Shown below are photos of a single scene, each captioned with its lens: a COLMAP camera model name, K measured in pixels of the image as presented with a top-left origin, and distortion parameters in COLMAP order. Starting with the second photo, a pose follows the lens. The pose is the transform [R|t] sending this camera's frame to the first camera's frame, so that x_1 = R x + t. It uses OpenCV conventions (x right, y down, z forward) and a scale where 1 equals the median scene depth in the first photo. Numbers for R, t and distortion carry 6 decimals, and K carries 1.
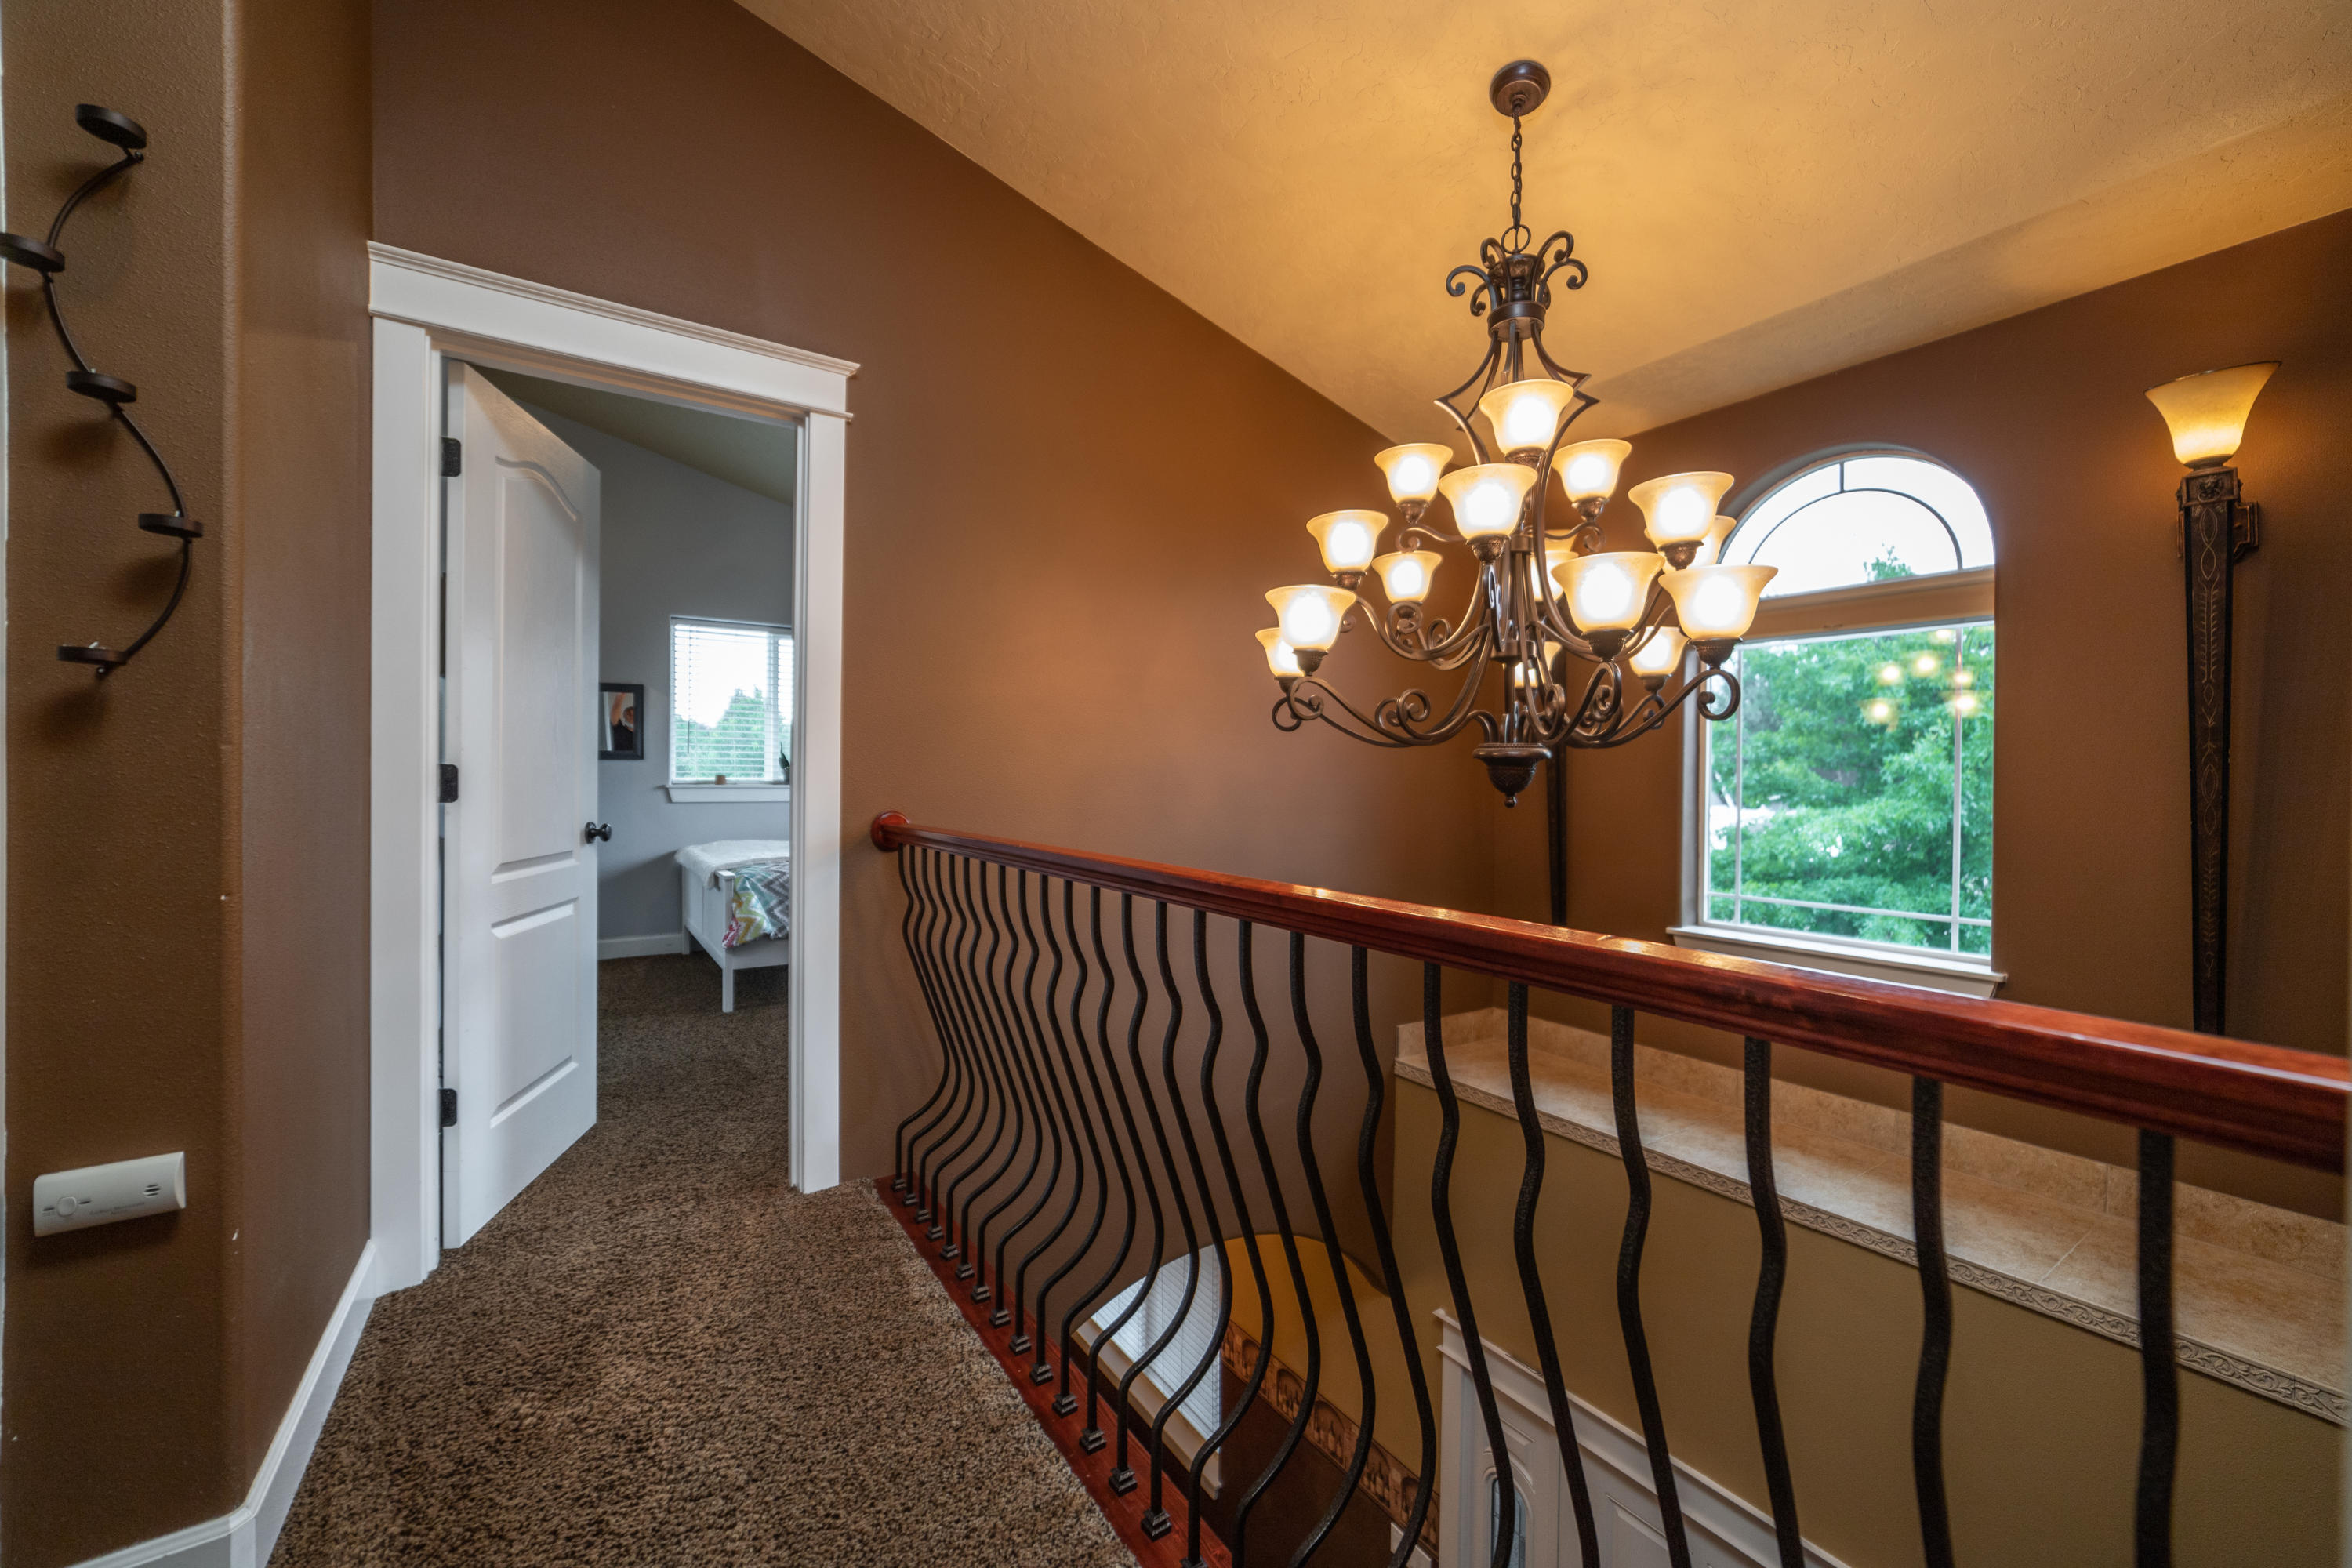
lens RADIAL K [[905.3, 0, 1177.4], [0, 905.3, 781.3], [0, 0, 1]] dist [-0.007597, 0.002546]
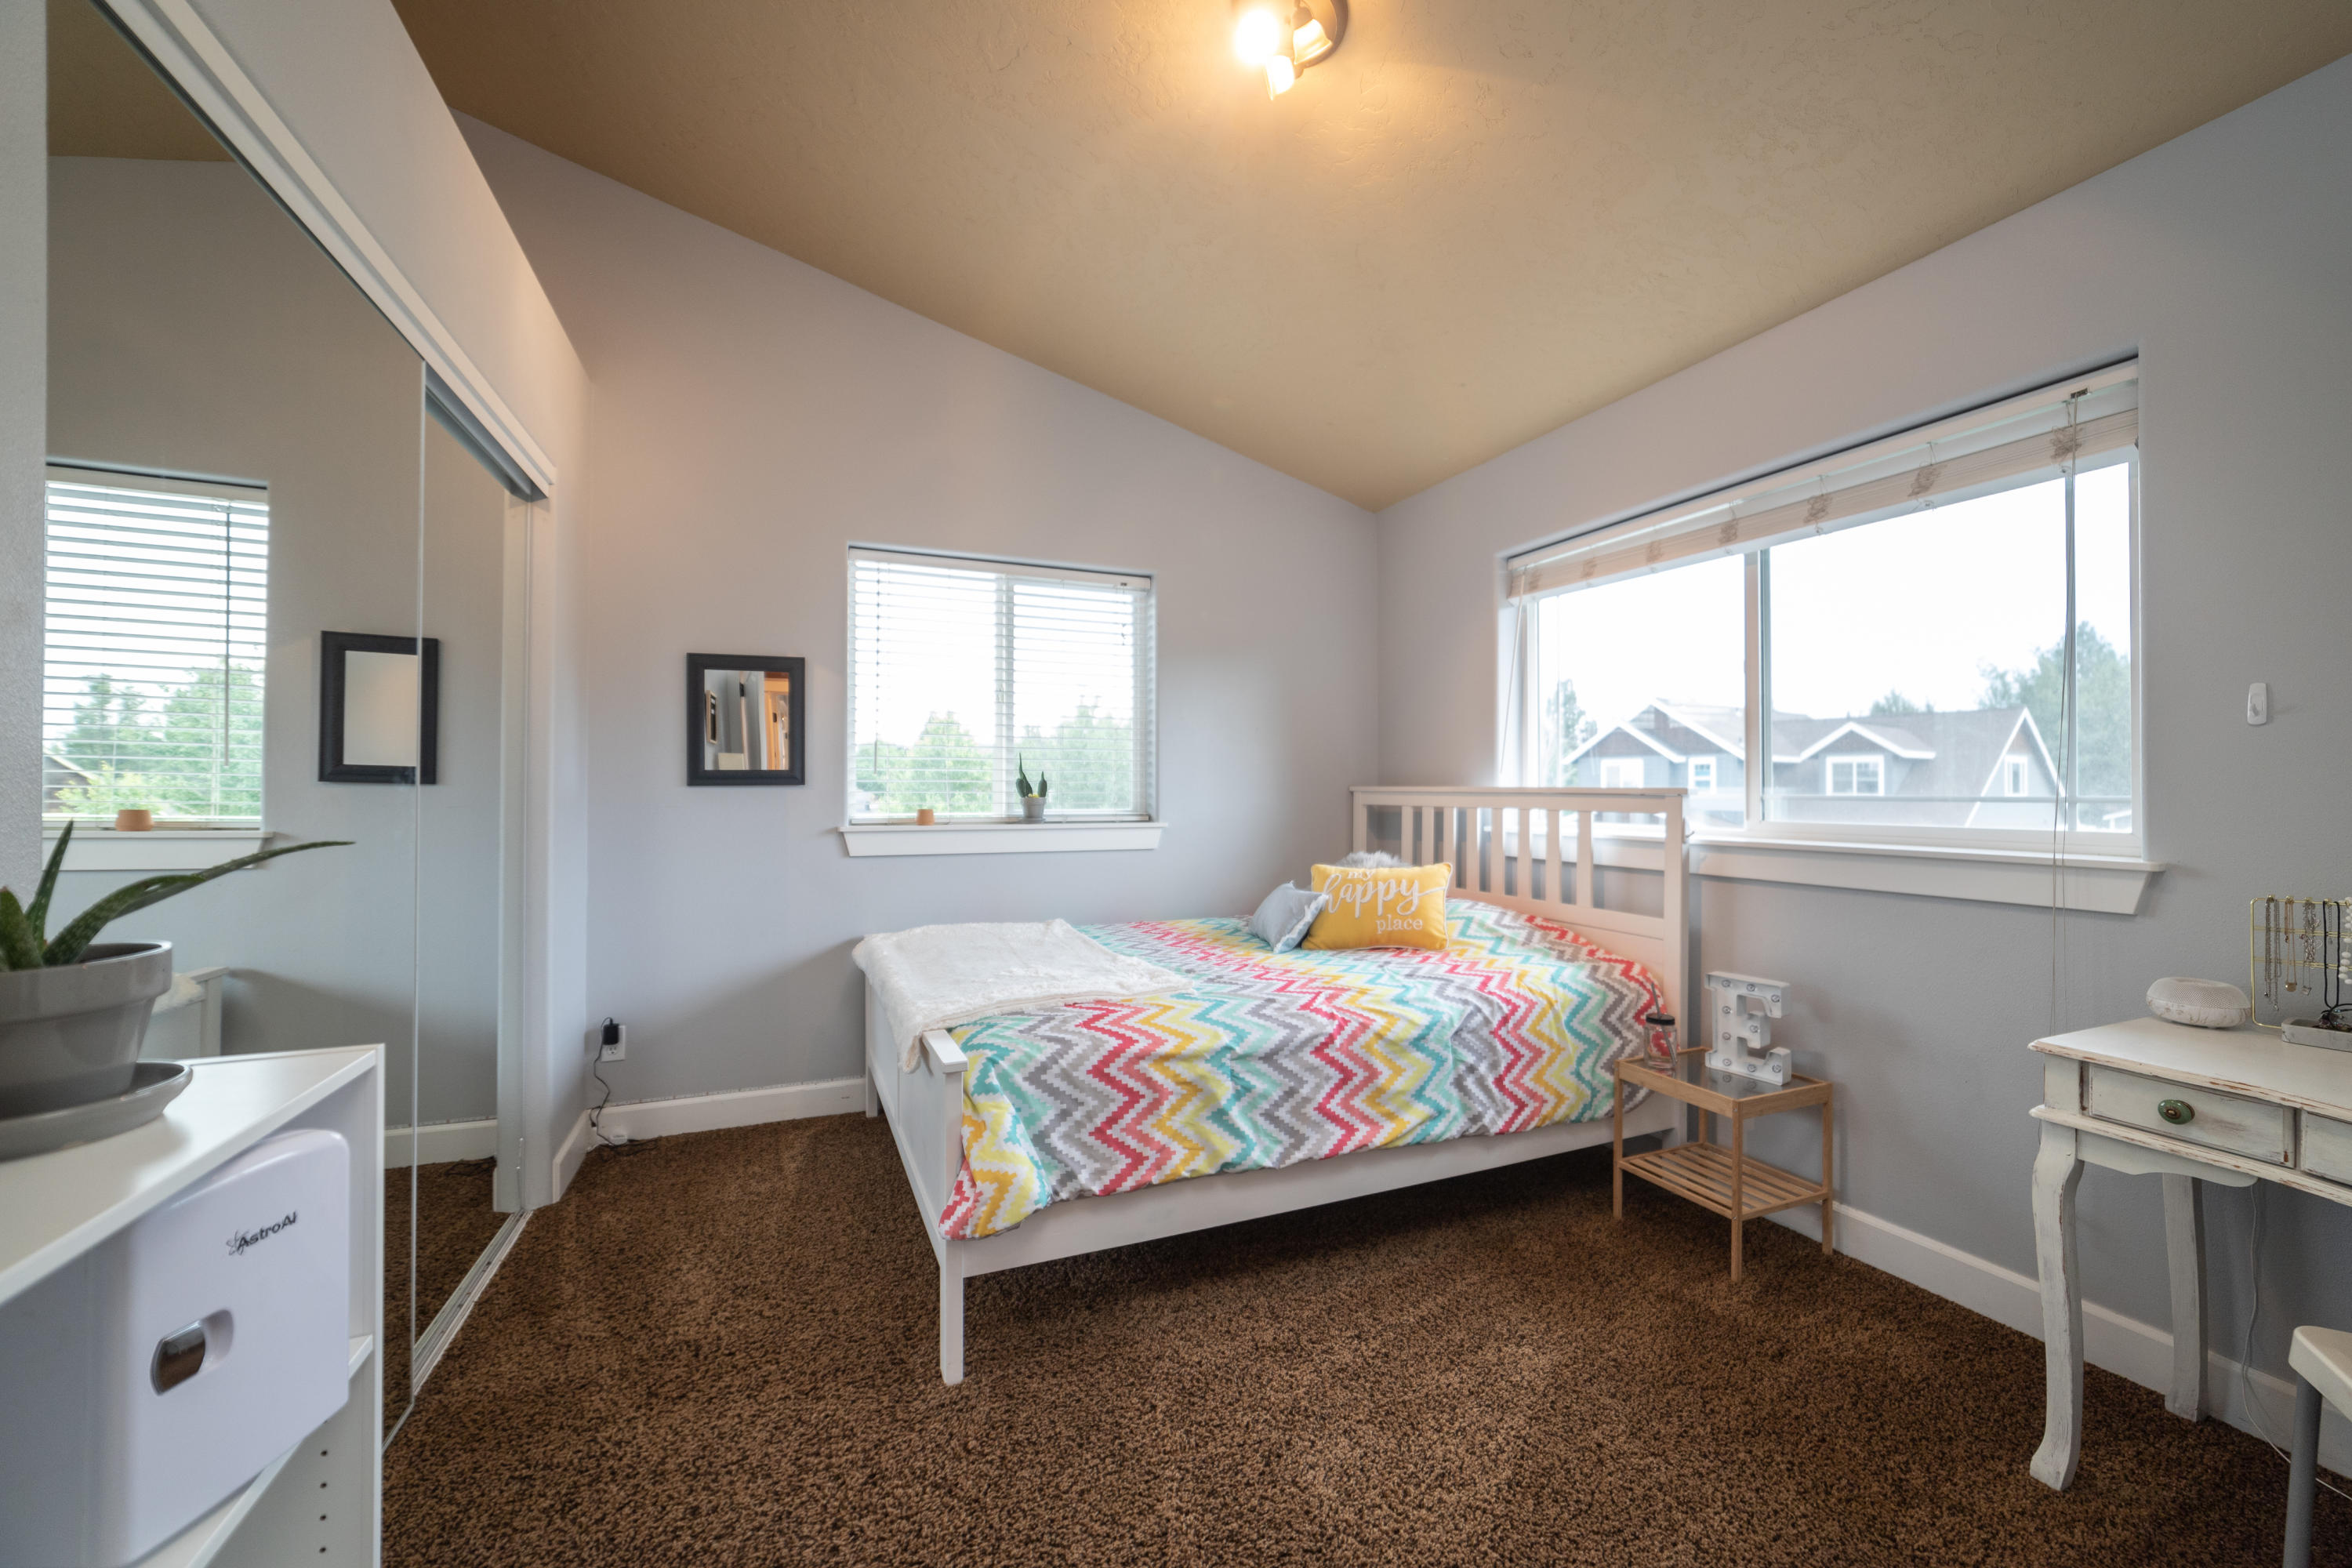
lens RADIAL K [[905.3, 0, 1178.4], [0, 905.3, 783.9], [0, 0, 1]] dist [-0.007597, 0.002546]
pose [[0.982876, -0.012697, -0.183830, -0.240978], [0.010326, 0.999851, -0.013849, -0.014196], [0.183978, 0.011714, 0.982860, 0.463237]]
